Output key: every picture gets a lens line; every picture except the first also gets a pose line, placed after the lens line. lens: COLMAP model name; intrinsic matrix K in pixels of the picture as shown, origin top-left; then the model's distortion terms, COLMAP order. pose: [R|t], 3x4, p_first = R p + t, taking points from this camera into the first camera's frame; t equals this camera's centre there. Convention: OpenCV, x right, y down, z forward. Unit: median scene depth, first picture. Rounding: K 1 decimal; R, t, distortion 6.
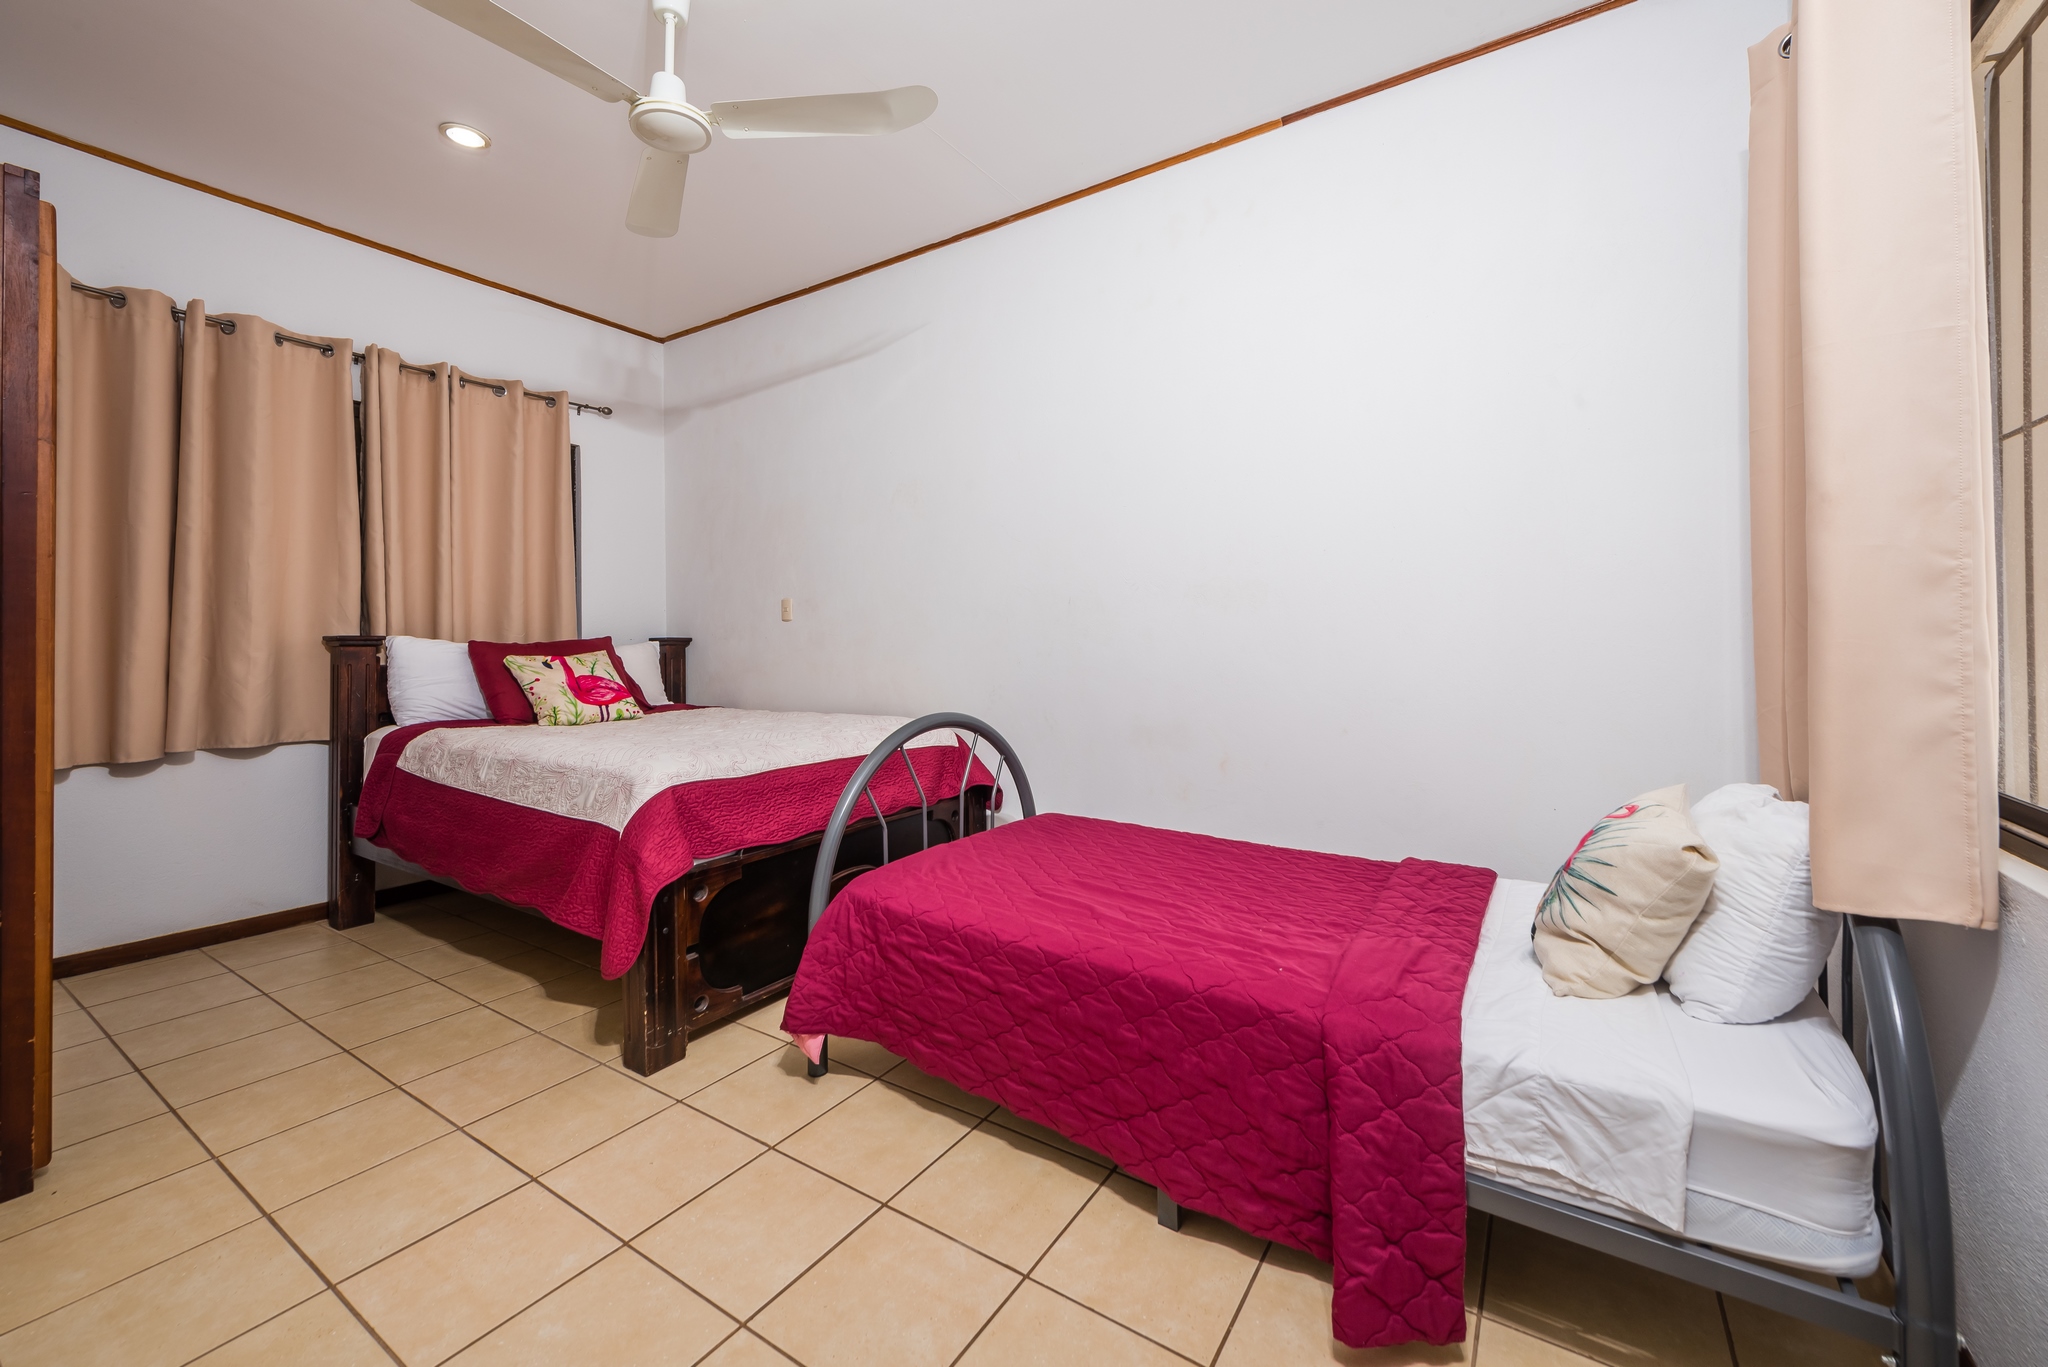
lens RADIAL K [[814.3, 0, 1025.5], [0, 814.3, 657.3], [0, 0, 1]] dist [0.007582, 0.000236]
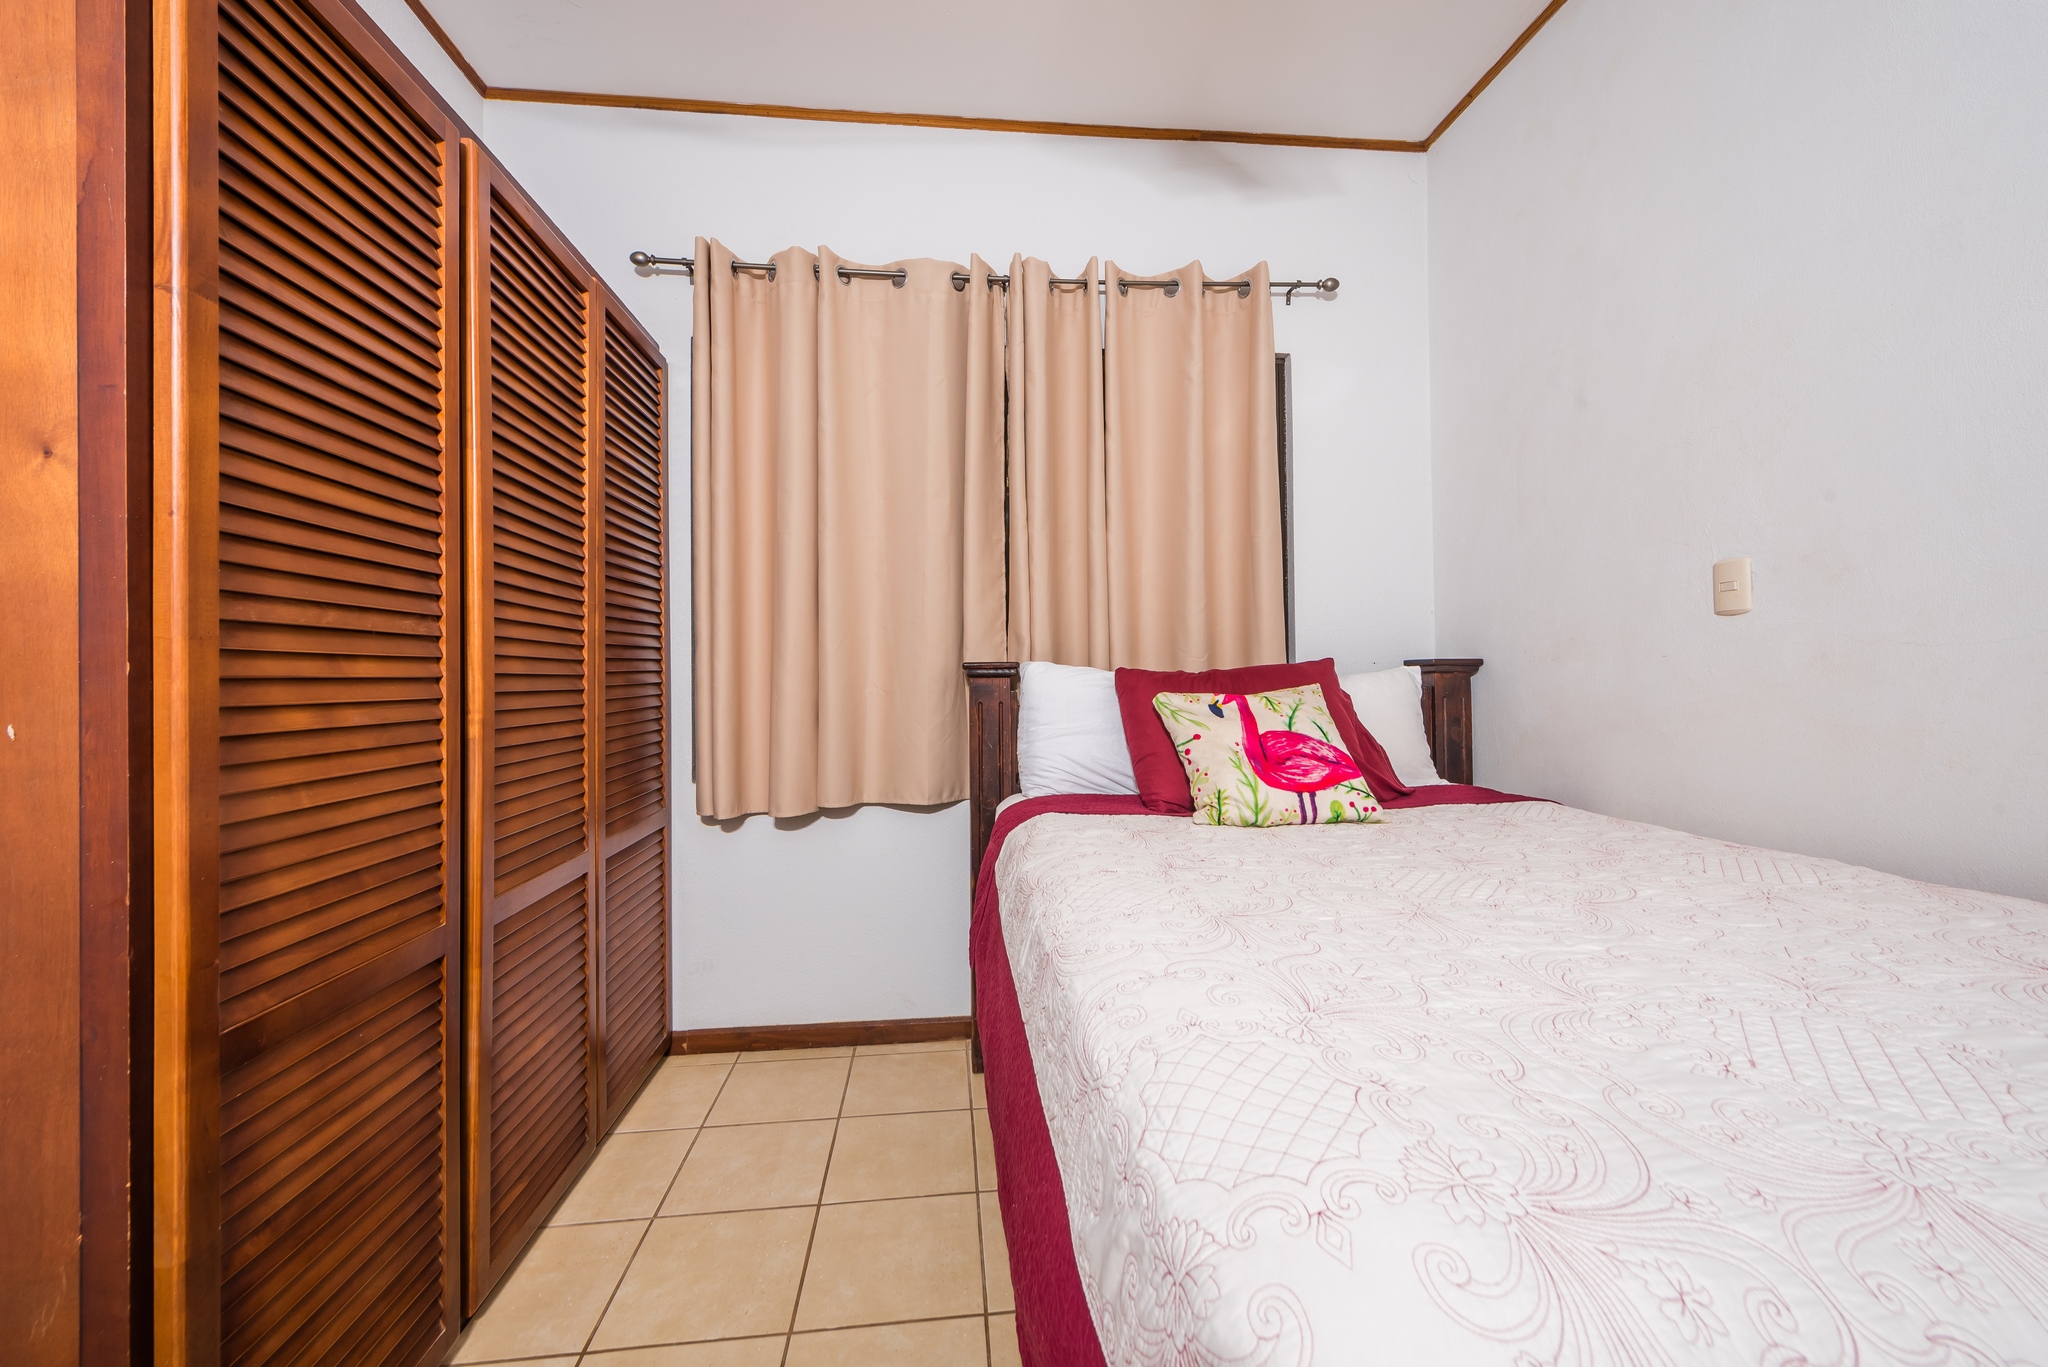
lens RADIAL K [[814.3, 0, 1025.5], [0, 814.3, 657.3], [0, 0, 1]] dist [0.007582, 0.000236]
pose [[0.631212, -0.018125, -0.775398, -0.230739], [-0.005080, 0.999609, -0.027501, -0.010981], [0.775593, 0.021298, 0.630873, 0.540577]]
